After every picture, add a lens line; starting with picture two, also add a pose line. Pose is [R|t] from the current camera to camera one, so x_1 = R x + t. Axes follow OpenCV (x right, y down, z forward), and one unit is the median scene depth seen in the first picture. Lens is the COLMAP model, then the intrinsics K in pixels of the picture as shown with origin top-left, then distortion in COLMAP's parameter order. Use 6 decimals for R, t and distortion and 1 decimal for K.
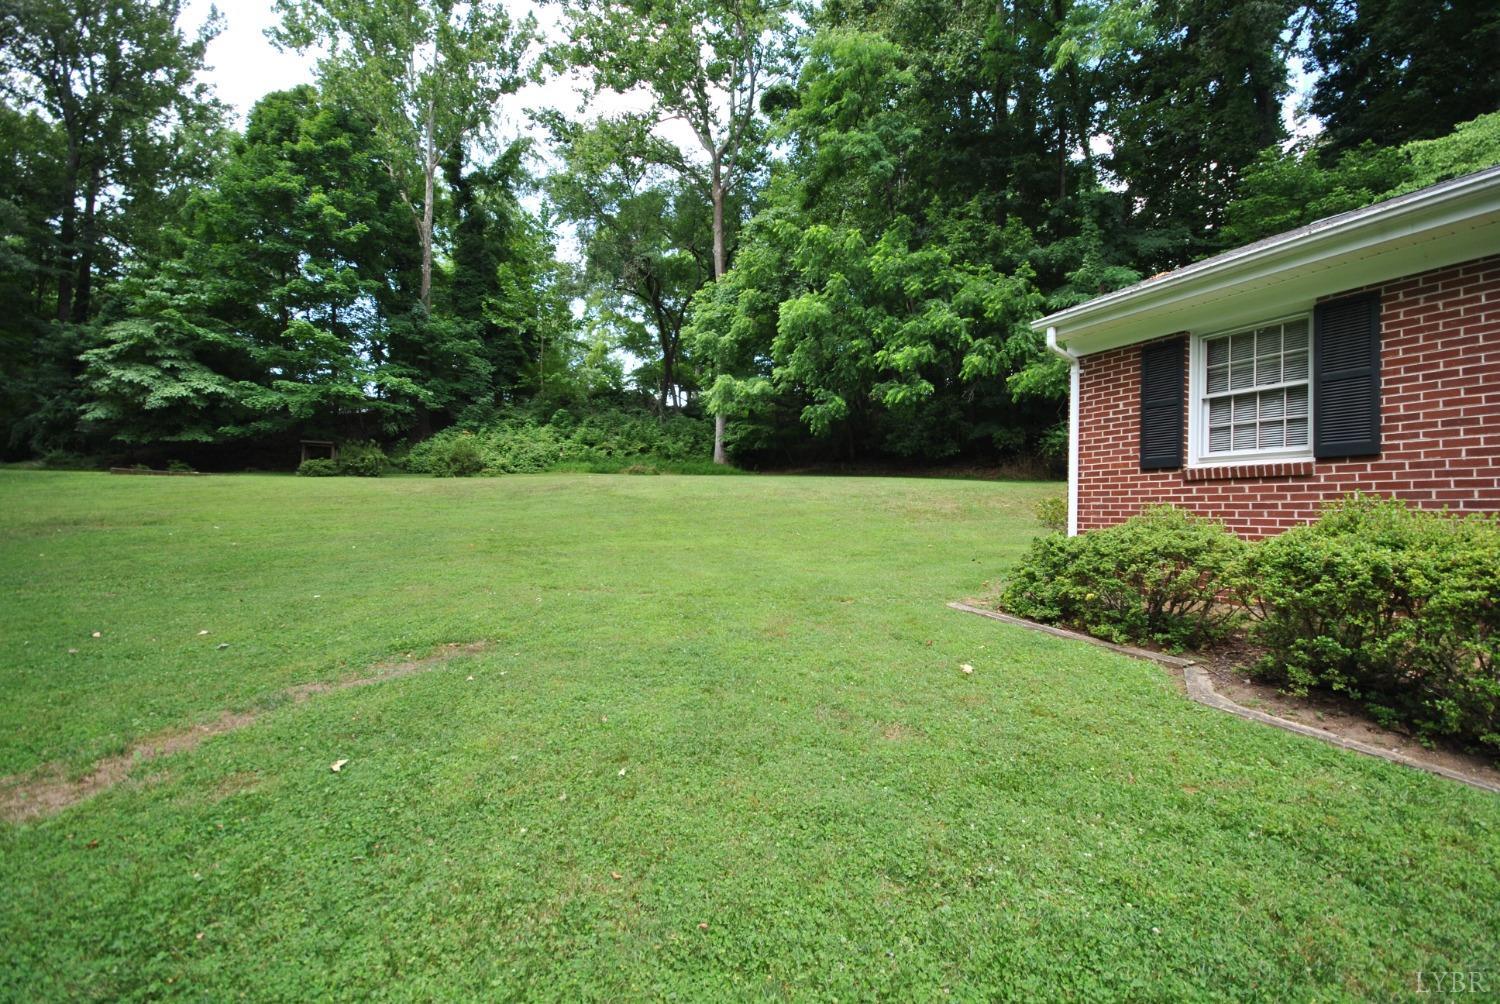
lens RADIAL K [[656.0, 0, 750.0], [0, 656.0, 502.0], [0, 0, 1]] dist [-0.001038, -0.000078]
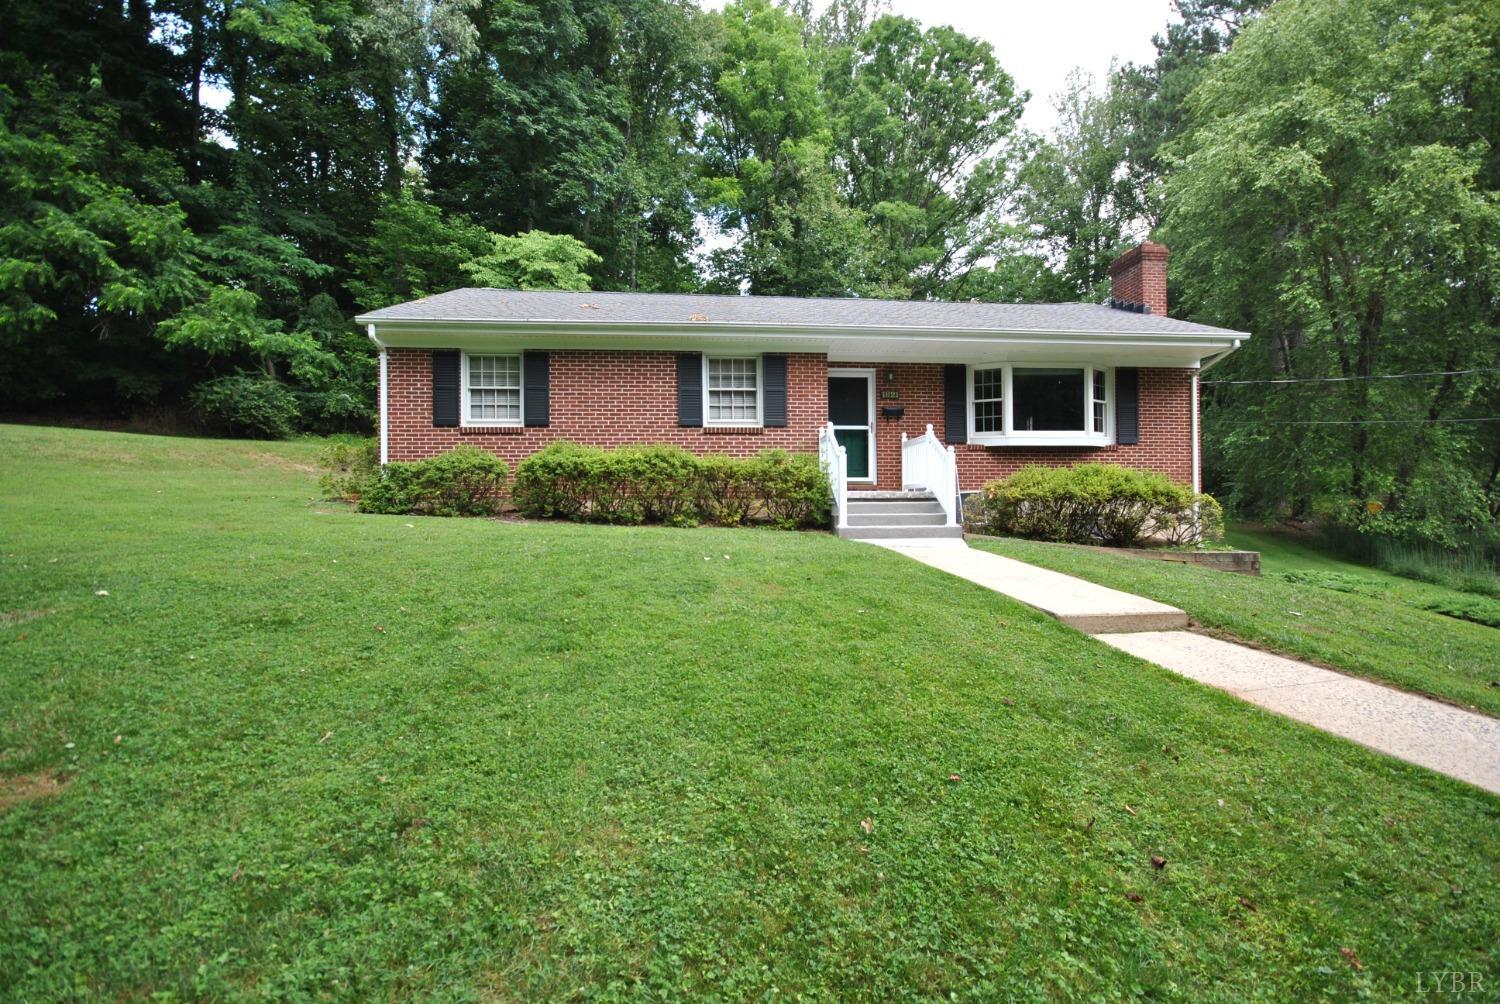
lens RADIAL K [[660.3, 0, 754.3], [0, 660.3, 475.7], [0, 0, 1]] dist [-0.000681, -0.036033]
pose [[0.339533, 0.005741, 0.940577, -0.722861], [-0.010475, 0.999942, -0.002322, 0.075985], [-0.940536, -0.009064, 0.339574, -0.342099]]
